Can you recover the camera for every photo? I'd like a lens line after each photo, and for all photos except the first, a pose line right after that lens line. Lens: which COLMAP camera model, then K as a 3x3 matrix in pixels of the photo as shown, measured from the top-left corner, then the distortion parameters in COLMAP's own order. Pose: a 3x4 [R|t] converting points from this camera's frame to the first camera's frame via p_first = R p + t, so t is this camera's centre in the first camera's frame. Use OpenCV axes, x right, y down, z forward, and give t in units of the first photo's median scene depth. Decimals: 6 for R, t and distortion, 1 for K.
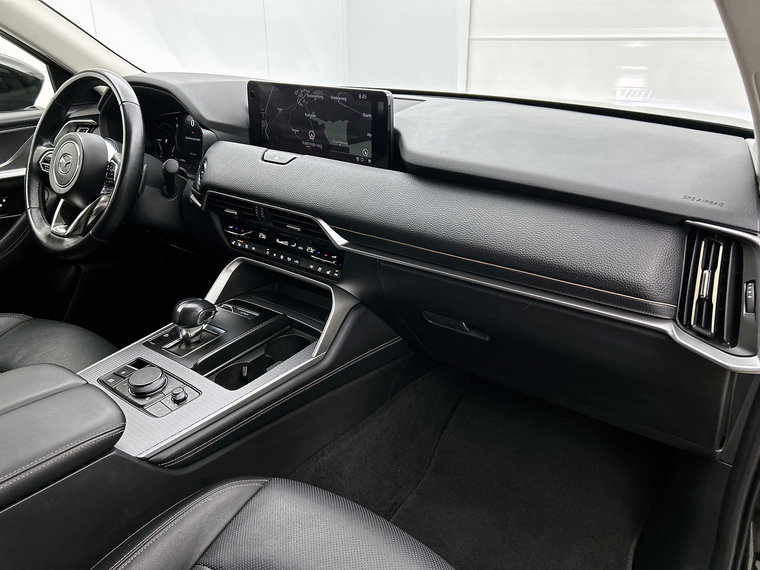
lens RADIAL K [[591.5, 0, 384.2], [0, 591.5, 289.3], [0, 0, 1]] dist [0.015463, -0.014651]
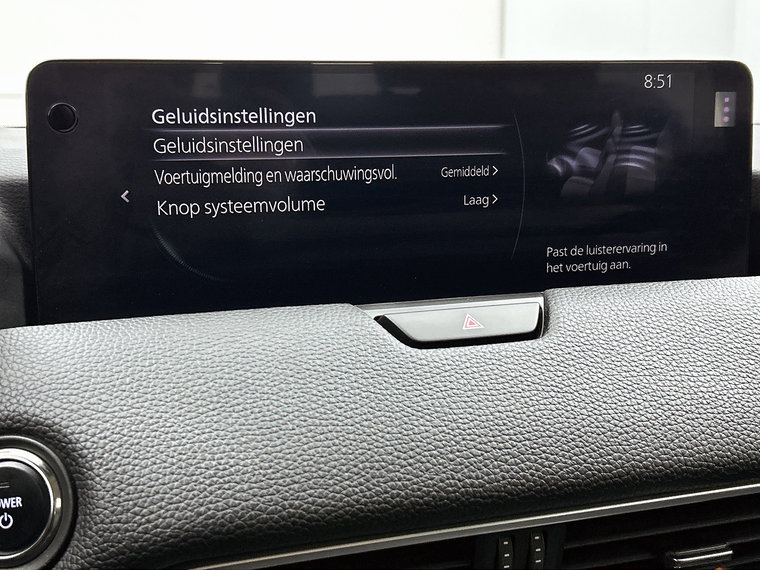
lens RADIAL K [[931.3, 0, 379.1], [0, 931.3, 283.9], [0, 0, 1]] dist [0.017906, 0.000000]
pose [[0.542518, -0.161711, 0.824332, -0.522804], [0.333599, 0.942075, -0.034743, -0.238894], [-0.770964, 0.293845, 0.565039, 0.809334]]
